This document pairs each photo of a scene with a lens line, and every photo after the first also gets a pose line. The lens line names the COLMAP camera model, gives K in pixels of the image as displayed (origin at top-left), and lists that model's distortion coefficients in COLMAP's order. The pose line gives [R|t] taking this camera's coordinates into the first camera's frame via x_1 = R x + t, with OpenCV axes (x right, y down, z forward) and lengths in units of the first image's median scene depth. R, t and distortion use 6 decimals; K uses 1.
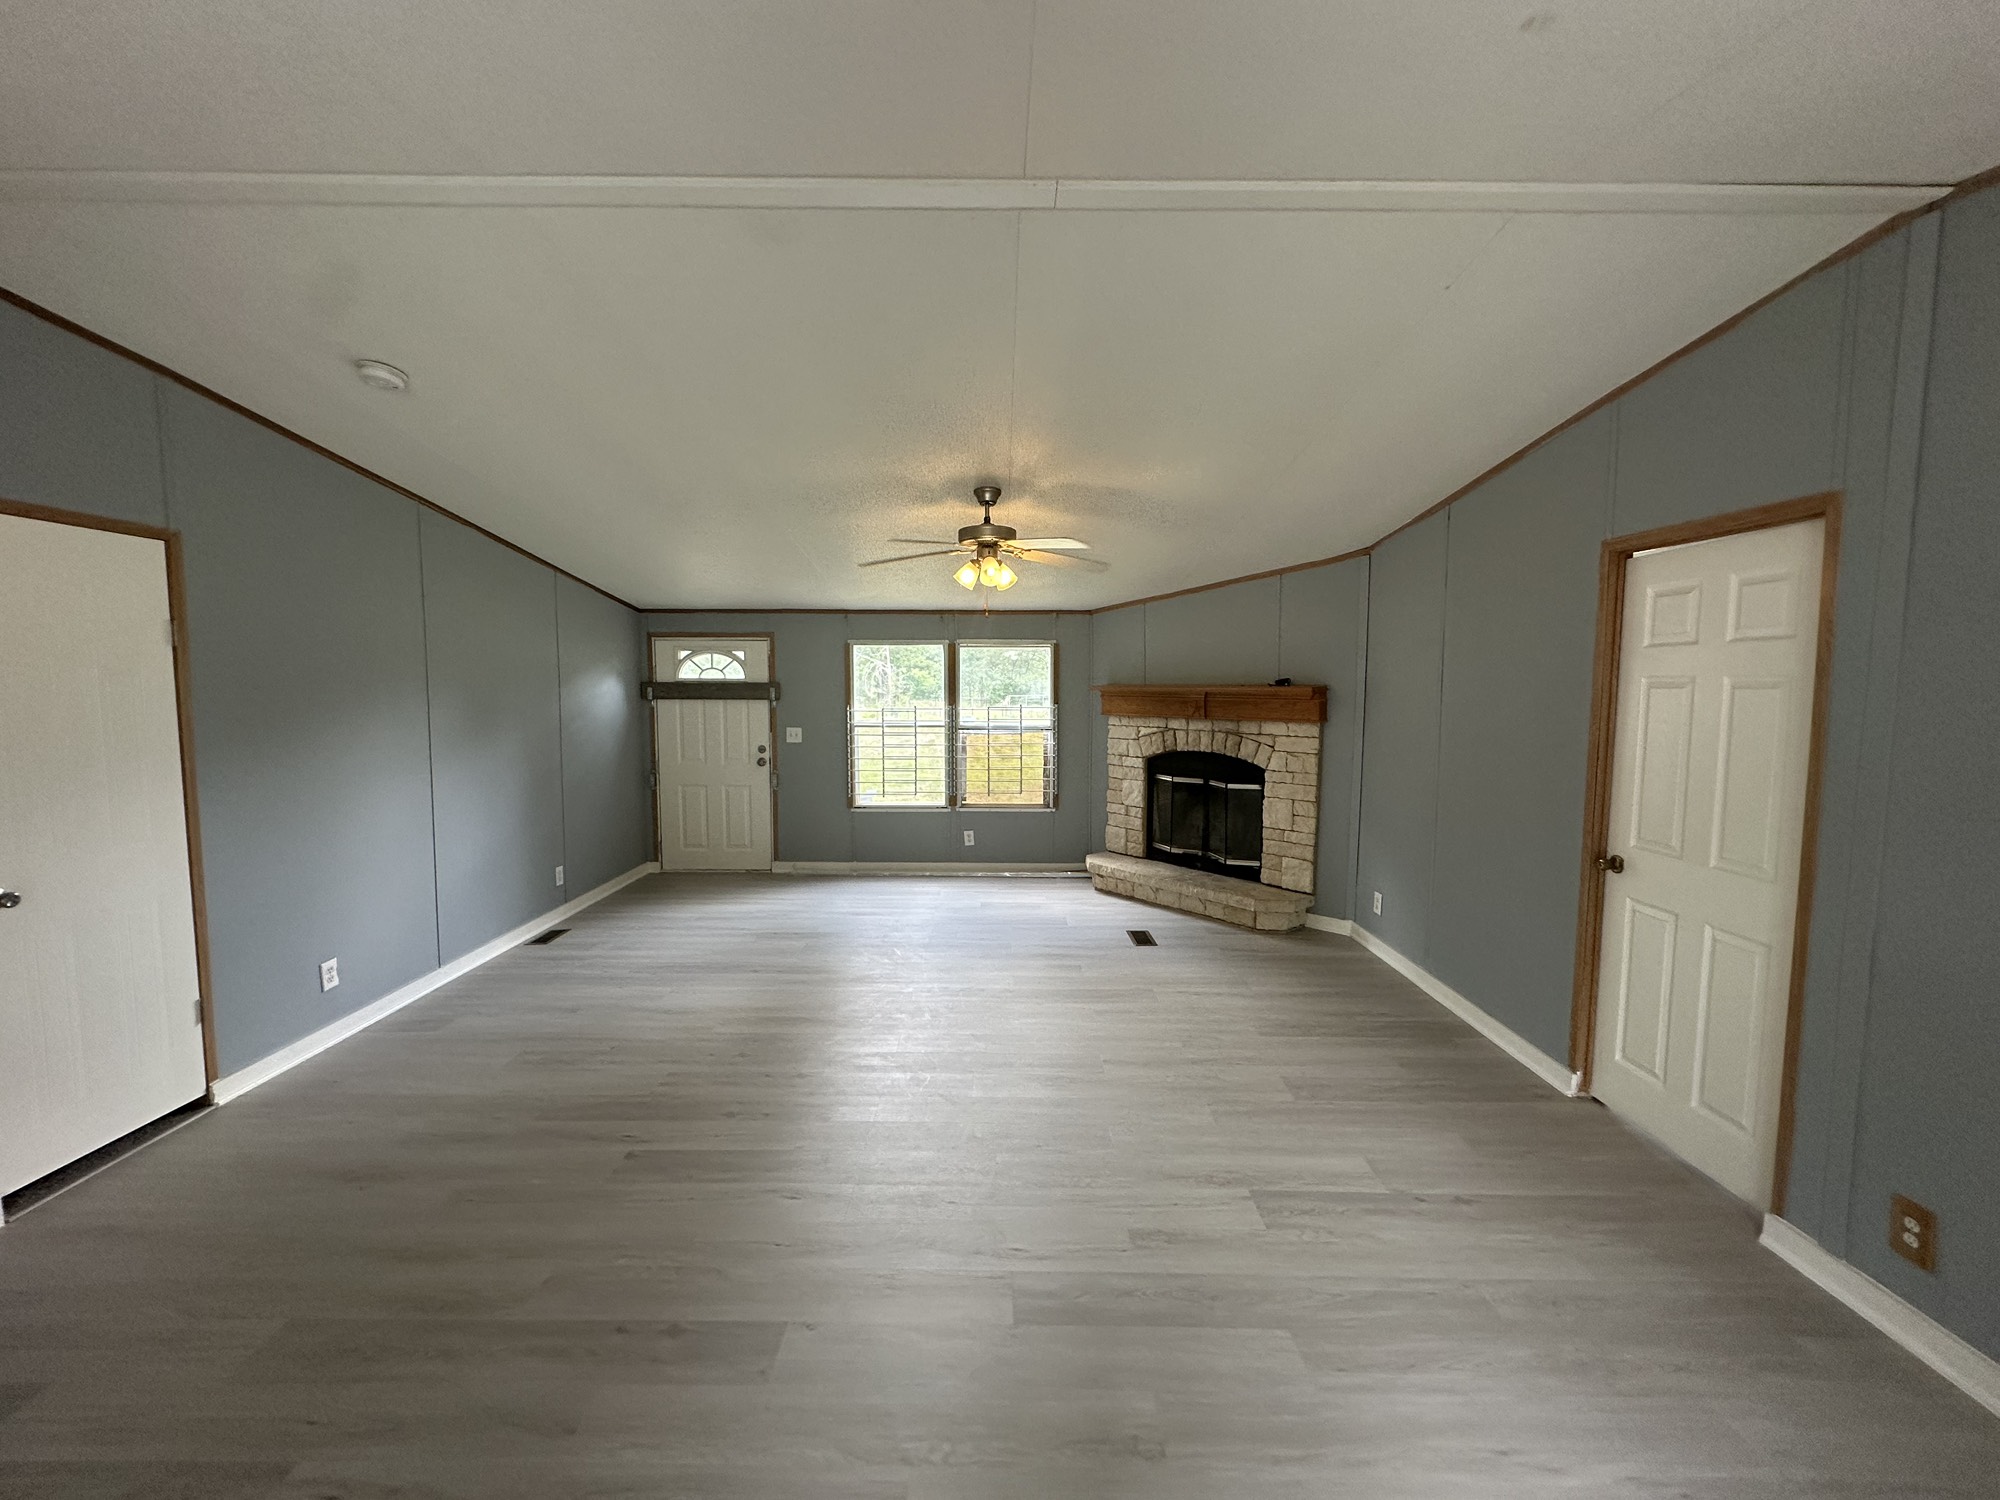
lens RADIAL K [[795.6, 0, 1000.0], [0, 795.6, 750.0], [0, 0, 1]] dist [-0.001692, 0.000243]
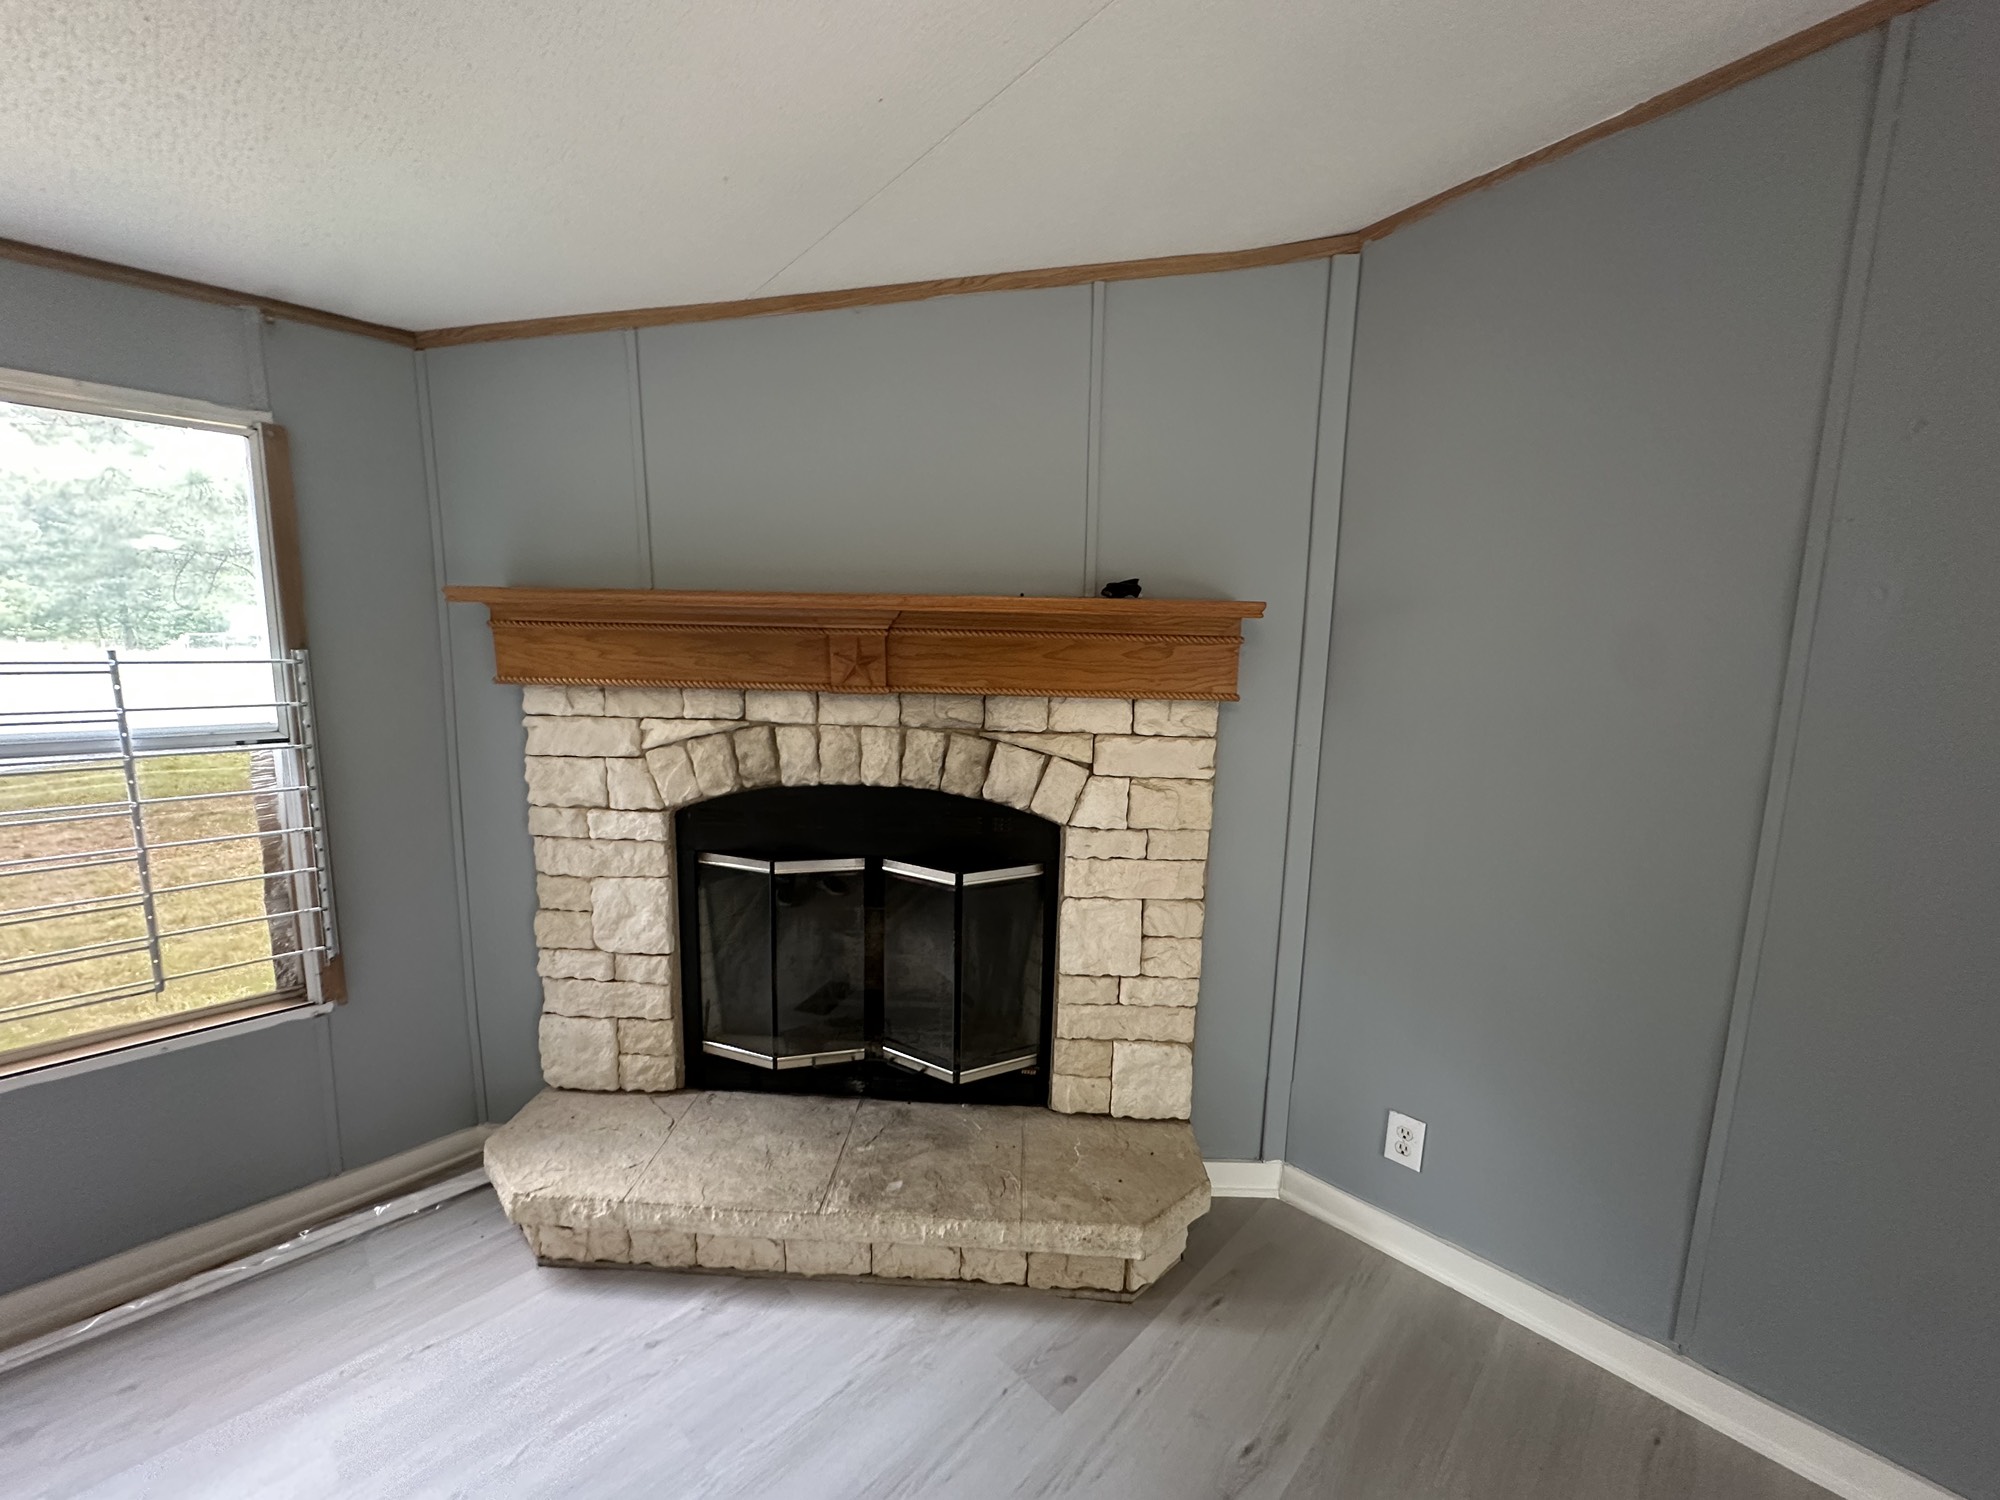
lens RADIAL K [[795.6, 0, 1000.0], [0, 795.6, 750.0], [0, 0, 1]] dist [-0.001692, 0.000243]
pose [[0.698016, -0.086721, 0.710811, 0.045797], [0.038254, 0.995738, 0.083918, -0.040061], [-0.715059, -0.031385, 0.698359, 0.700060]]
